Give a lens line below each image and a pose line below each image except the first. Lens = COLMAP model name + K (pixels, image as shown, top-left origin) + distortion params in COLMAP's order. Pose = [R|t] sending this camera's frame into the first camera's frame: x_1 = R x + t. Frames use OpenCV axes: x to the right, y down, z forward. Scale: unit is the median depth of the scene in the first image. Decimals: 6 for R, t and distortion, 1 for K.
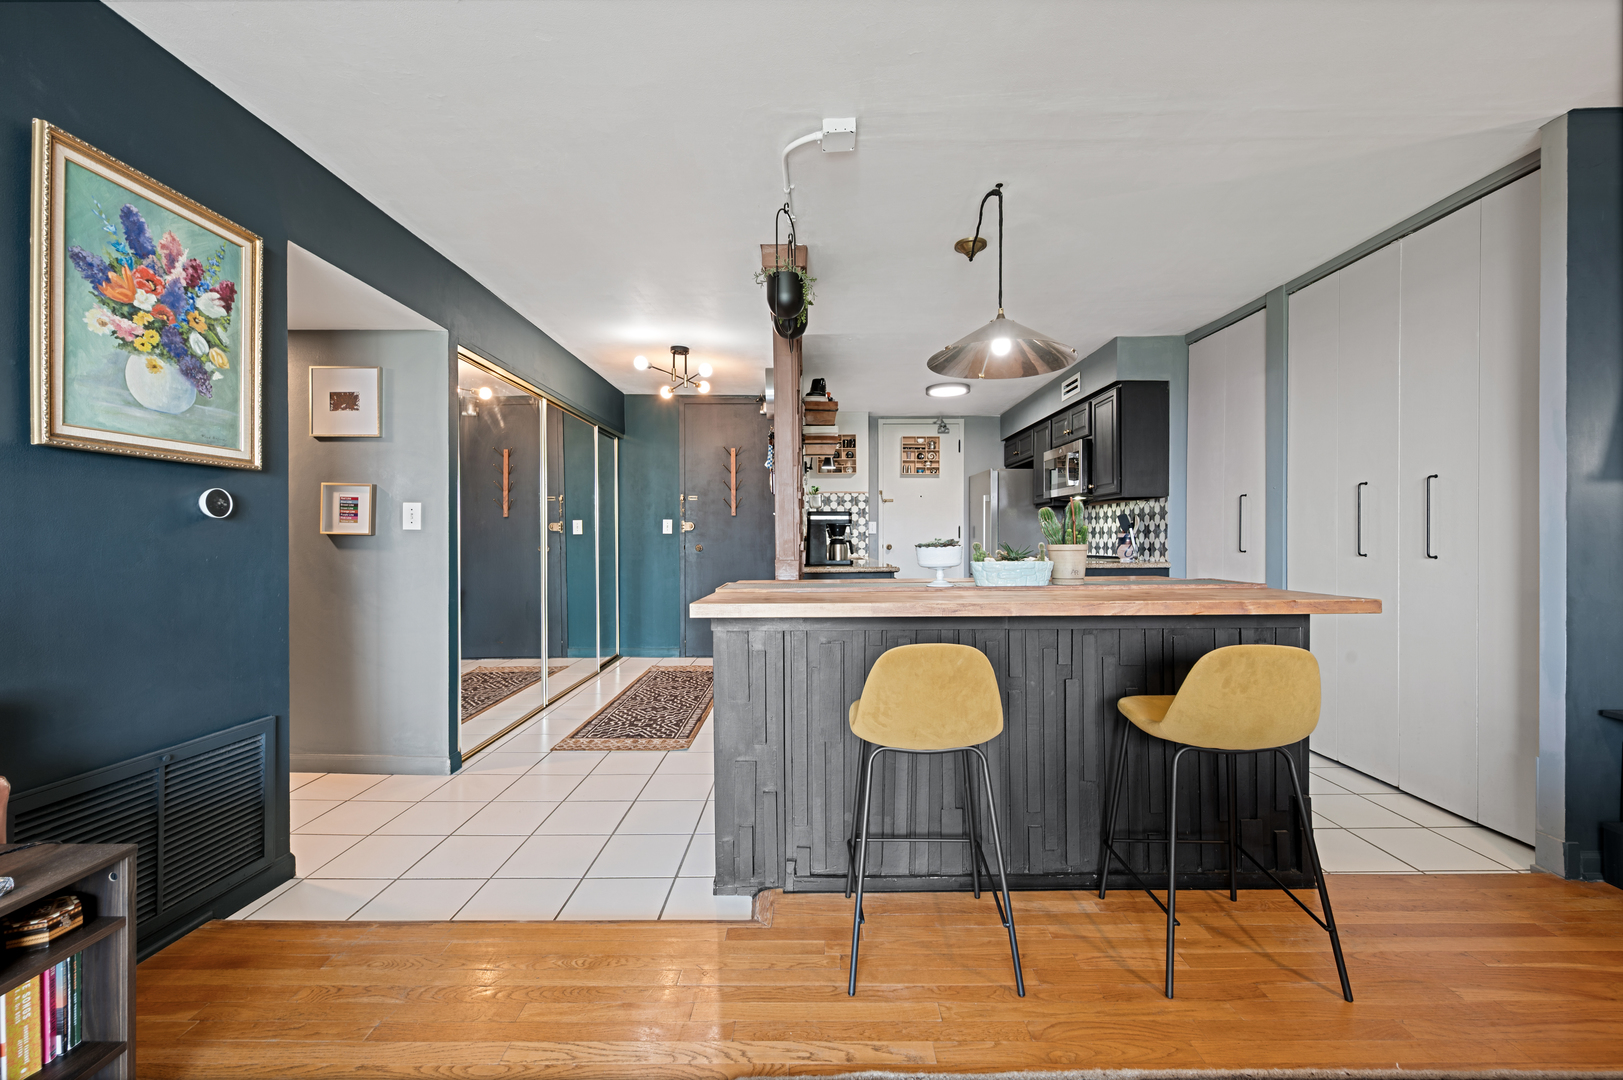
lens RADIAL K [[641.6, 0, 813.3], [0, 641.6, 537.3], [0, 0, 1]] dist [-0.000362, 0.000301]
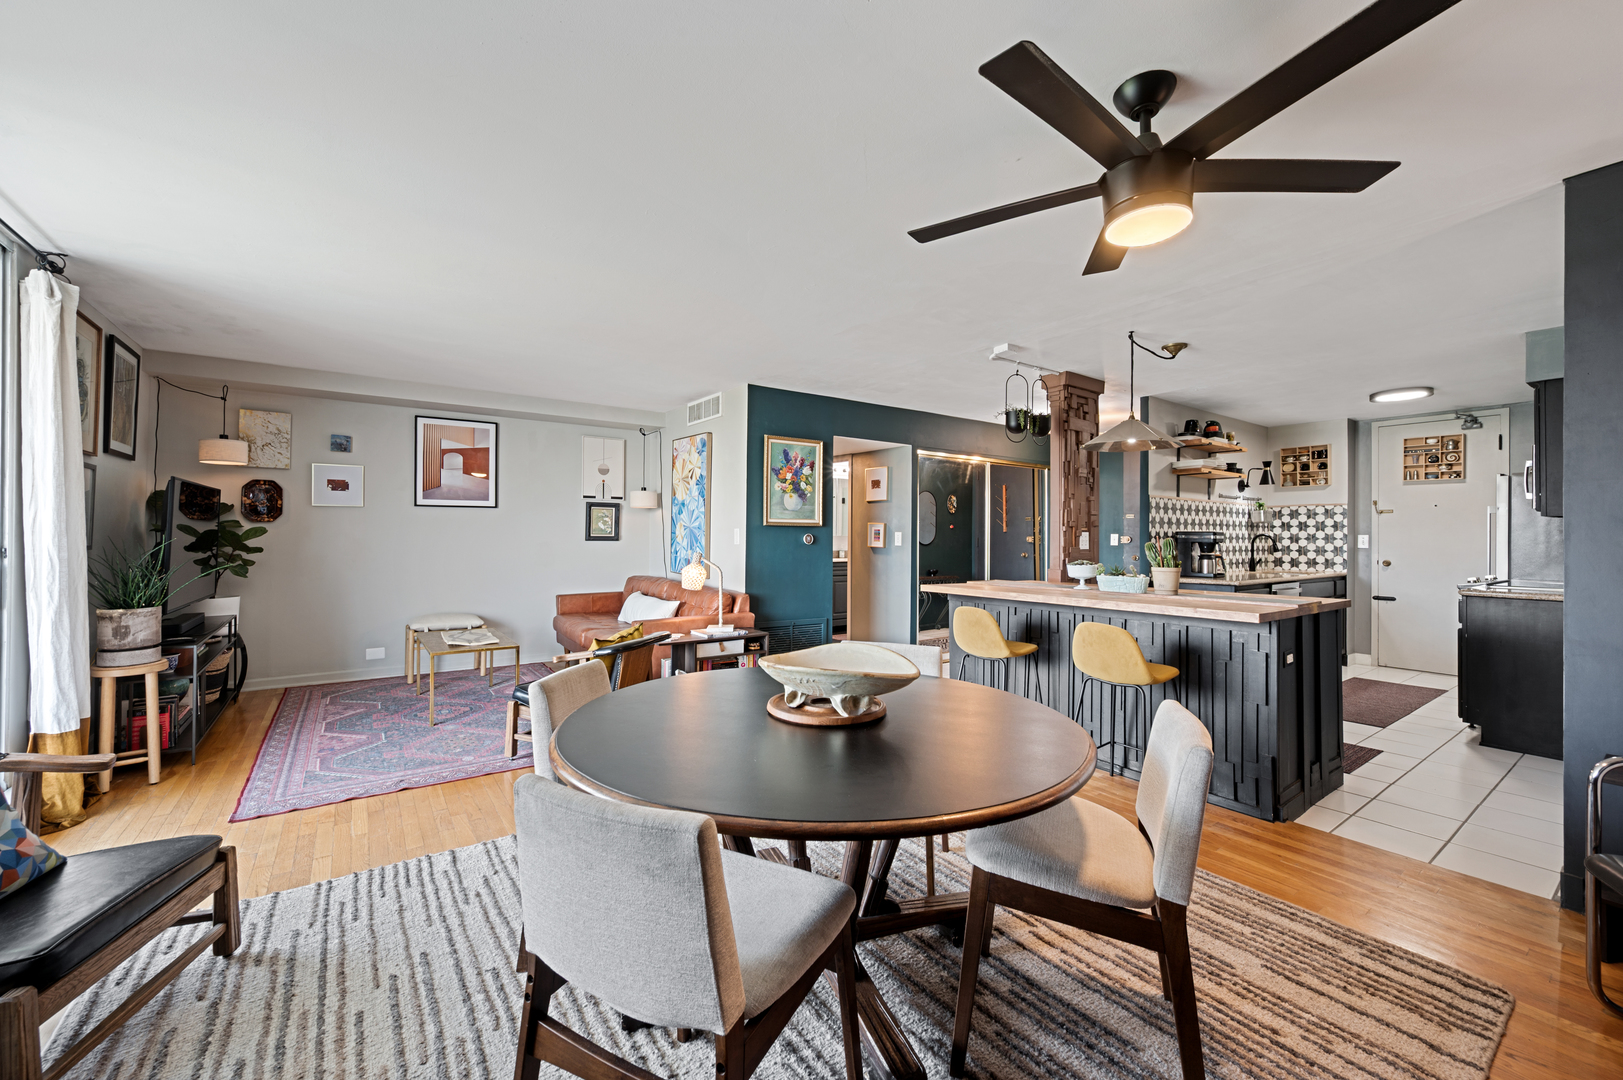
lens RADIAL K [[641.6, 0, 808.5], [0, 641.6, 531.5], [0, 0, 1]] dist [-0.000362, 0.000301]
pose [[0.580341, 0.001094, -0.814373, 0.871557], [-0.006809, 0.999971, -0.003509, -0.047329], [0.814345, 0.007582, 0.580331, -0.412550]]
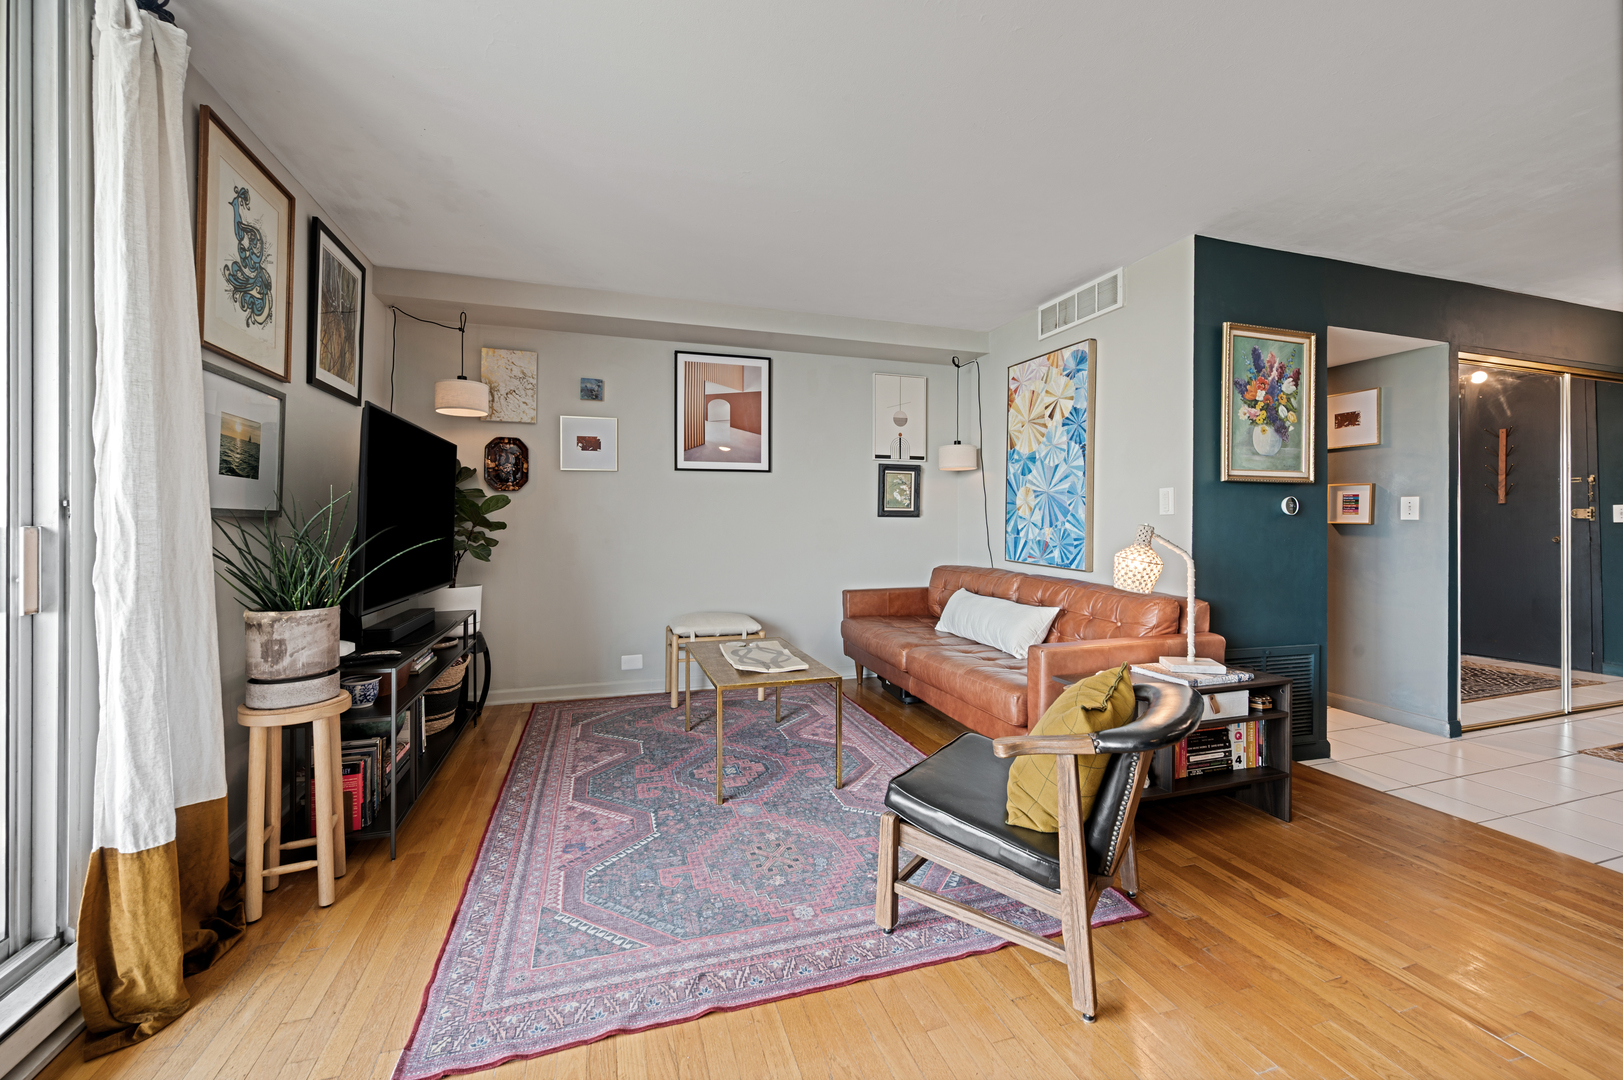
lens RADIAL K [[641.6, 0, 811.5], [0, 641.6, 523.5], [0, 0, 1]] dist [-0.000362, 0.000301]
pose [[0.313281, 0.000770, -0.949660, 0.152312], [-0.001270, 0.999999, 0.000392, -0.003904], [0.949660, 0.001083, 0.313282, -0.420412]]
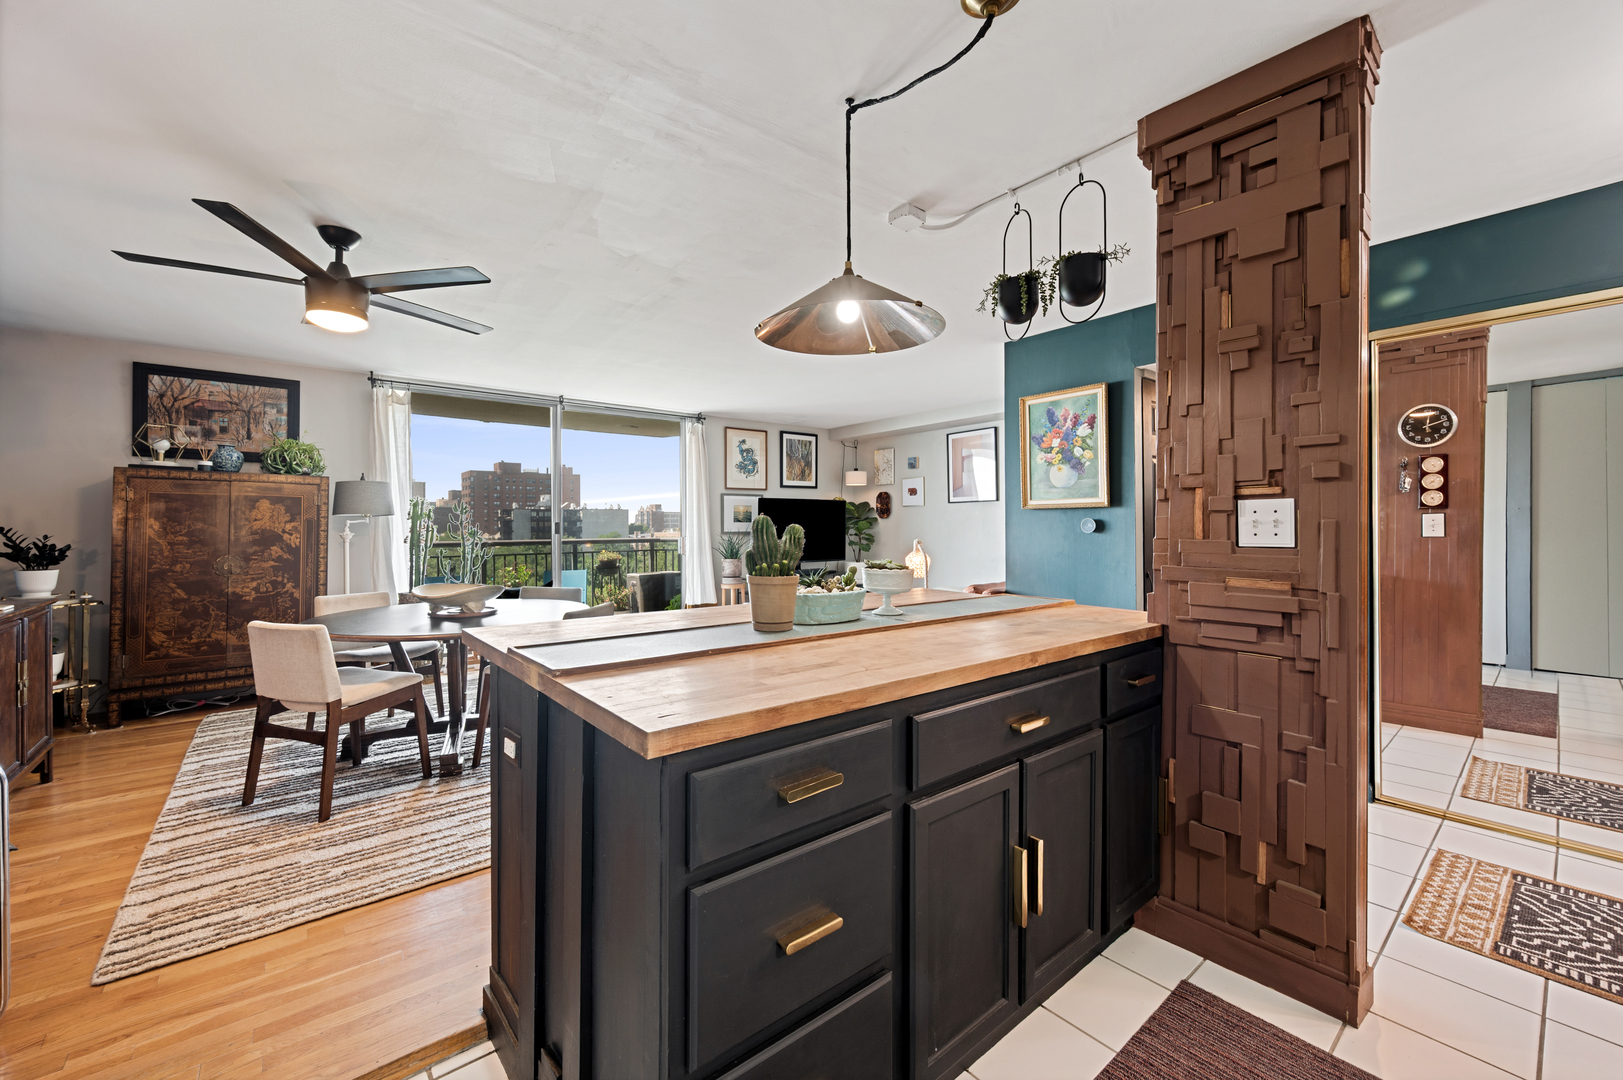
lens RADIAL K [[641.6, 0, 814.5], [0, 641.6, 528.4], [0, 0, 1]] dist [-0.000362, 0.000301]
pose [[-0.766269, 0.007290, -0.642479, 0.648996], [0.007639, 0.999968, 0.002235, -0.034245], [0.642475, -0.003195, -0.766300, 1.236349]]
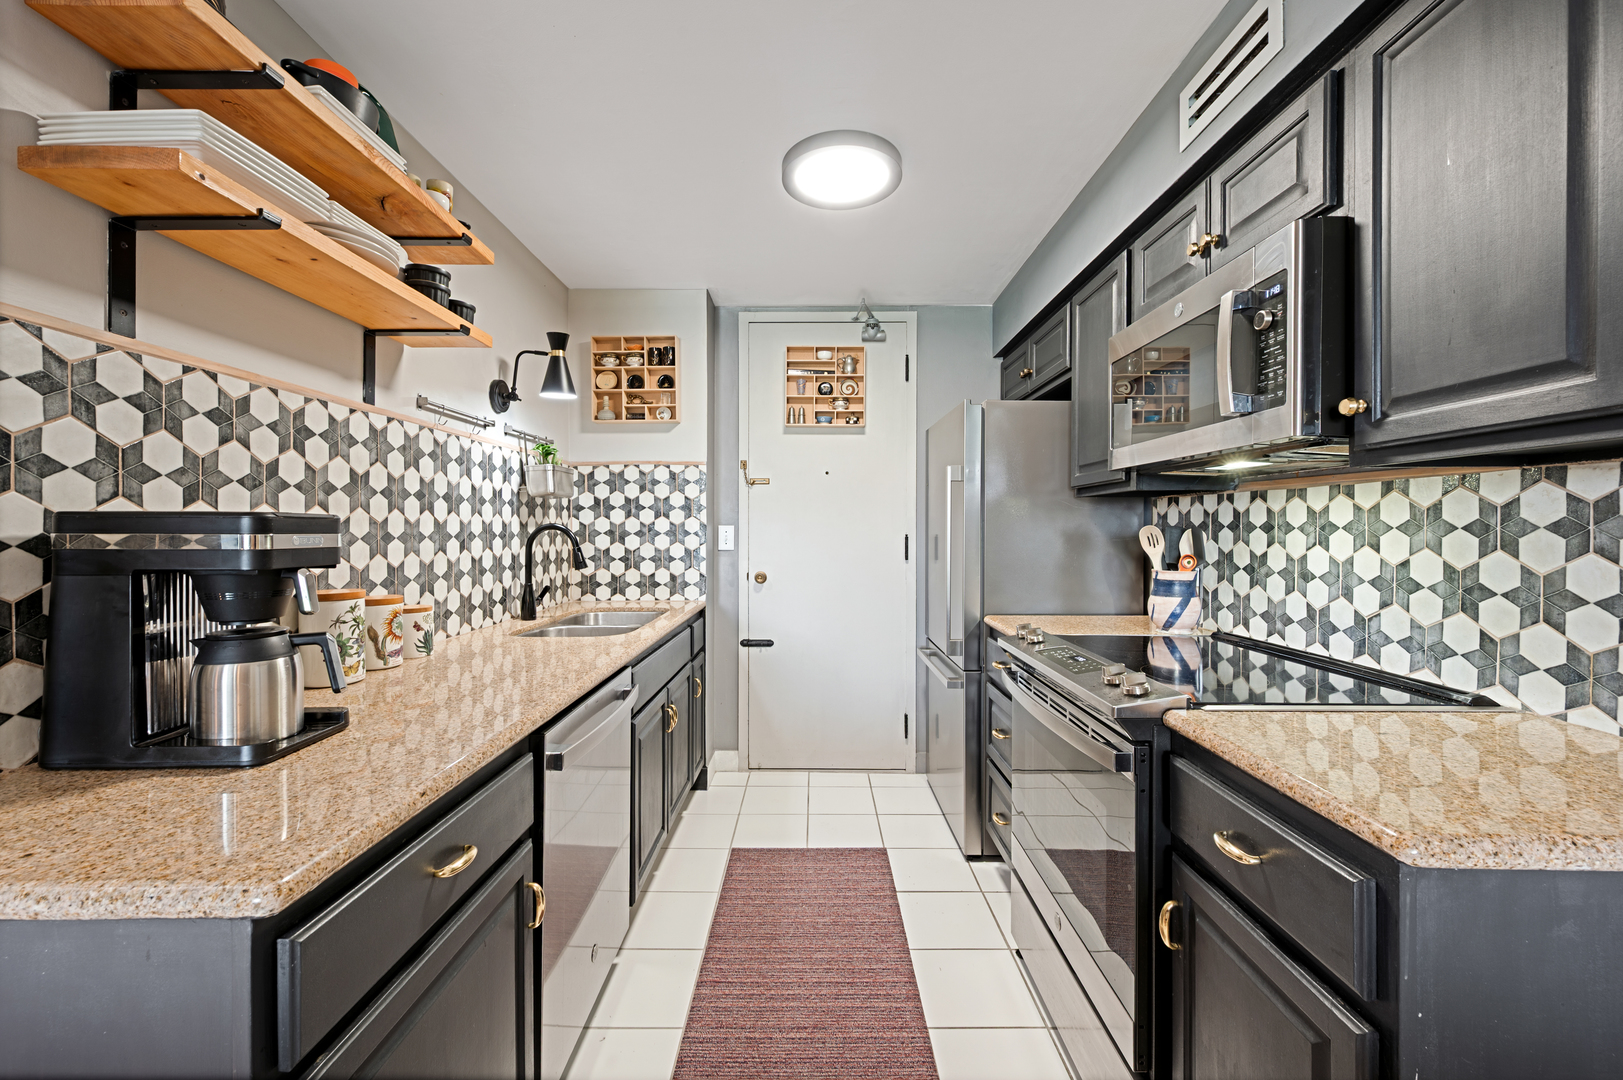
lens RADIAL K [[641.6, 0, 812.0], [0, 641.6, 527.6], [0, 0, 1]] dist [-0.000362, 0.000301]
pose [[0.999981, 0.002490, -0.005593, 0.365871], [-0.002479, 0.999995, 0.002001, -0.054268], [0.005598, -0.001987, 0.999982, 1.190488]]
